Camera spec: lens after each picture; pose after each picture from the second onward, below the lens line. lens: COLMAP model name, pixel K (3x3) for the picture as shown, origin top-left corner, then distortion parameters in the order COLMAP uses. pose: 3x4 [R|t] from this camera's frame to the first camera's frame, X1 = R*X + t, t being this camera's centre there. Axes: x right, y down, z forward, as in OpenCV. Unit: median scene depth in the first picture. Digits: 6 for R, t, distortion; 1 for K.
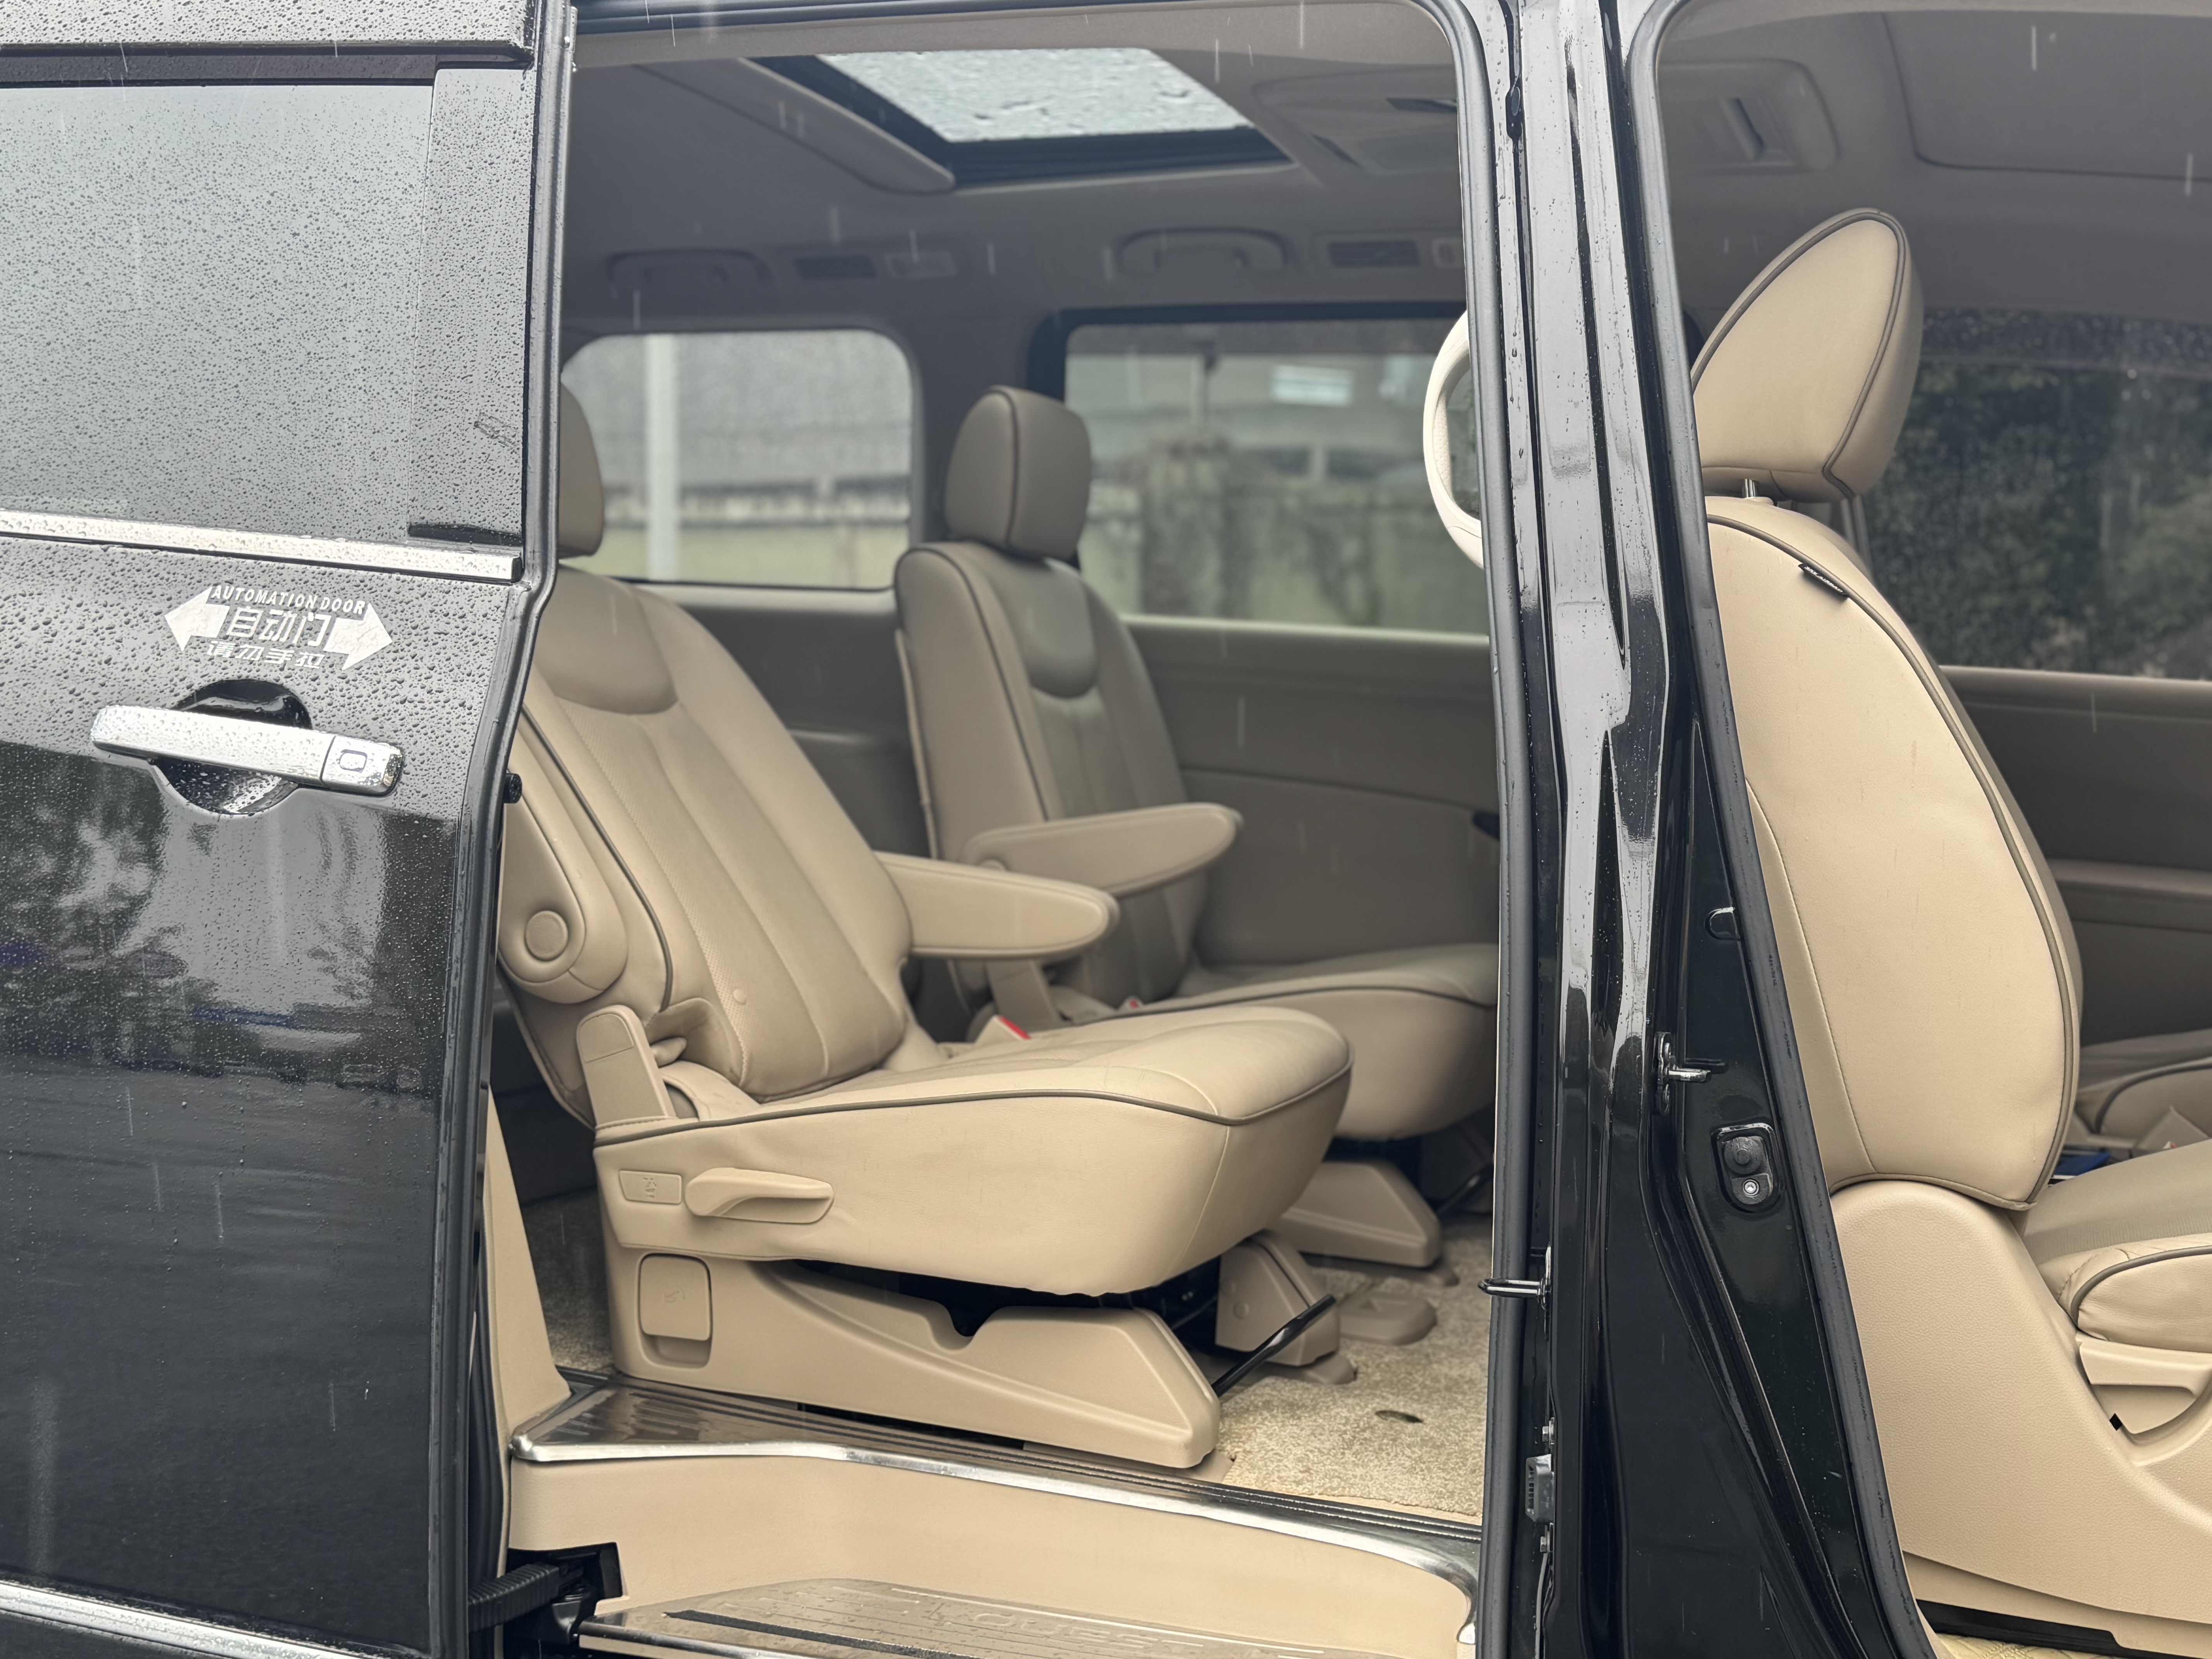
lens RADIAL K [[2683.5, 0, 1106.0], [0, 2683.5, 829.5], [0, 0, 1]] dist [0.214268, -0.476244]
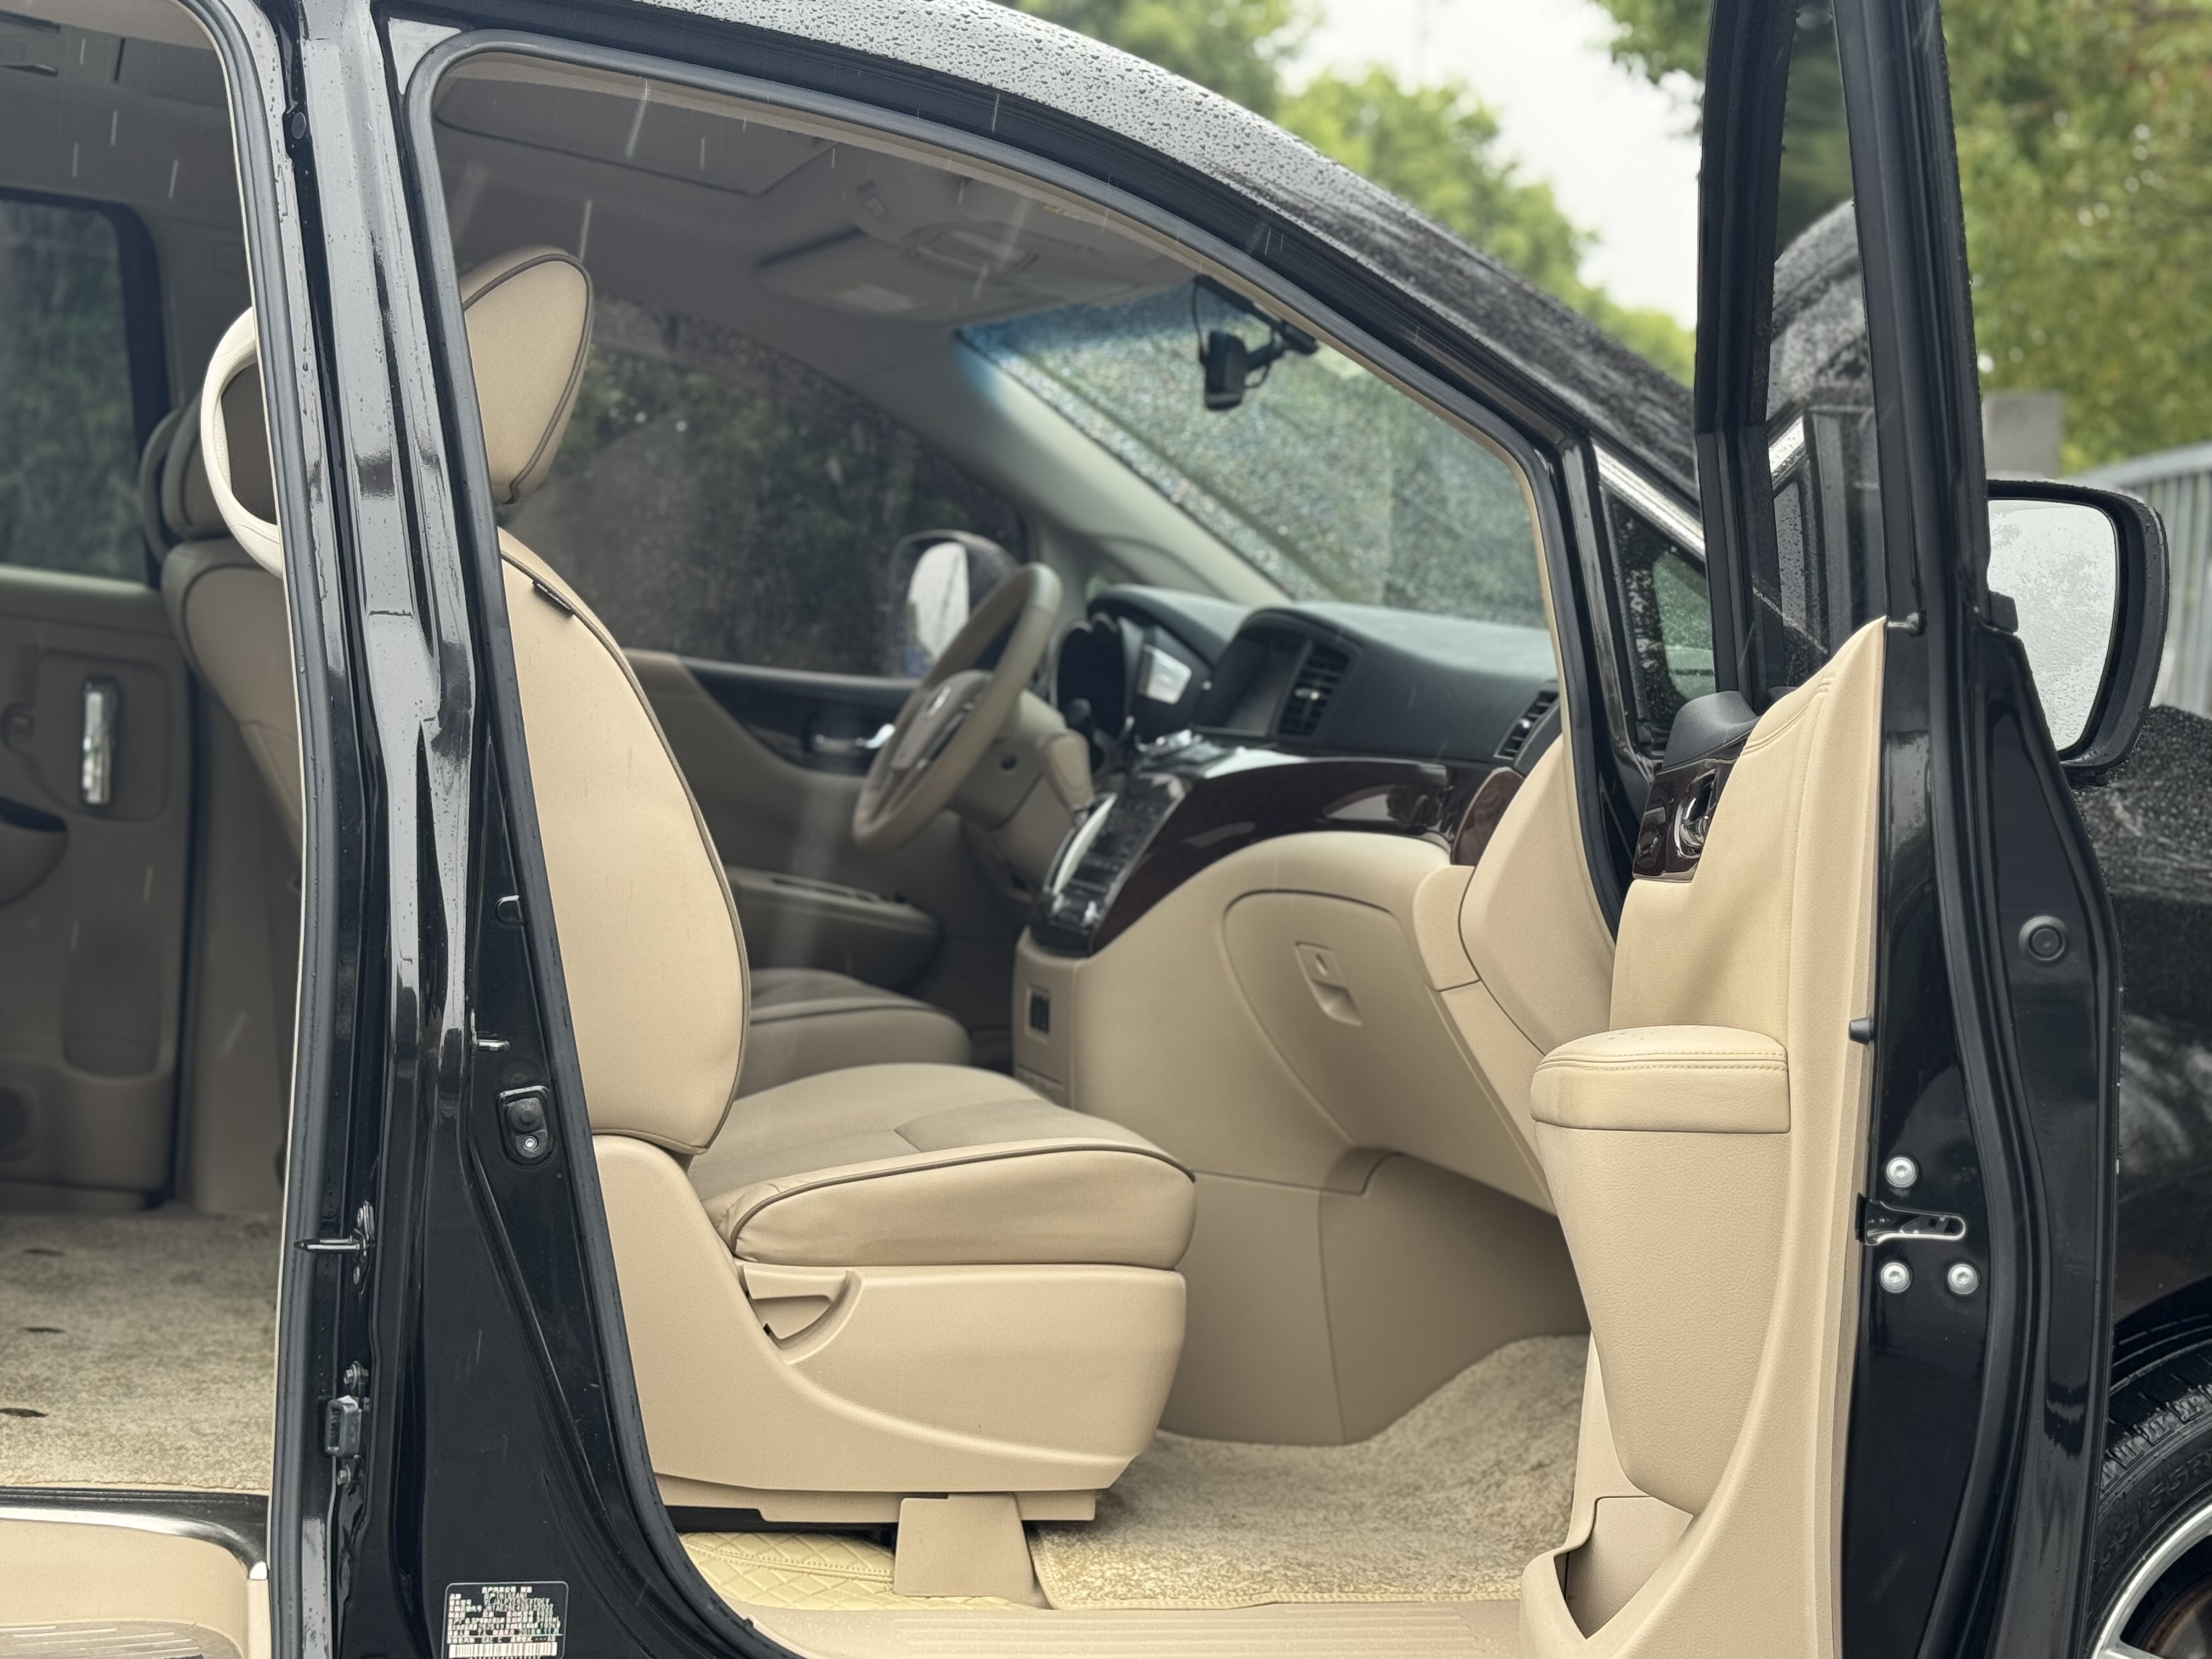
lens RADIAL K [[3675.5, 0, 1106.0], [0, 3675.5, 829.5], [0, 0, 1]] dist [0.149449, -0.009265]
pose [[0.810293, 0.012722, 0.585887, -0.439753], [-0.029399, 0.999388, 0.018958, -0.032866], [-0.585287, -0.032586, 0.810171, -0.356678]]
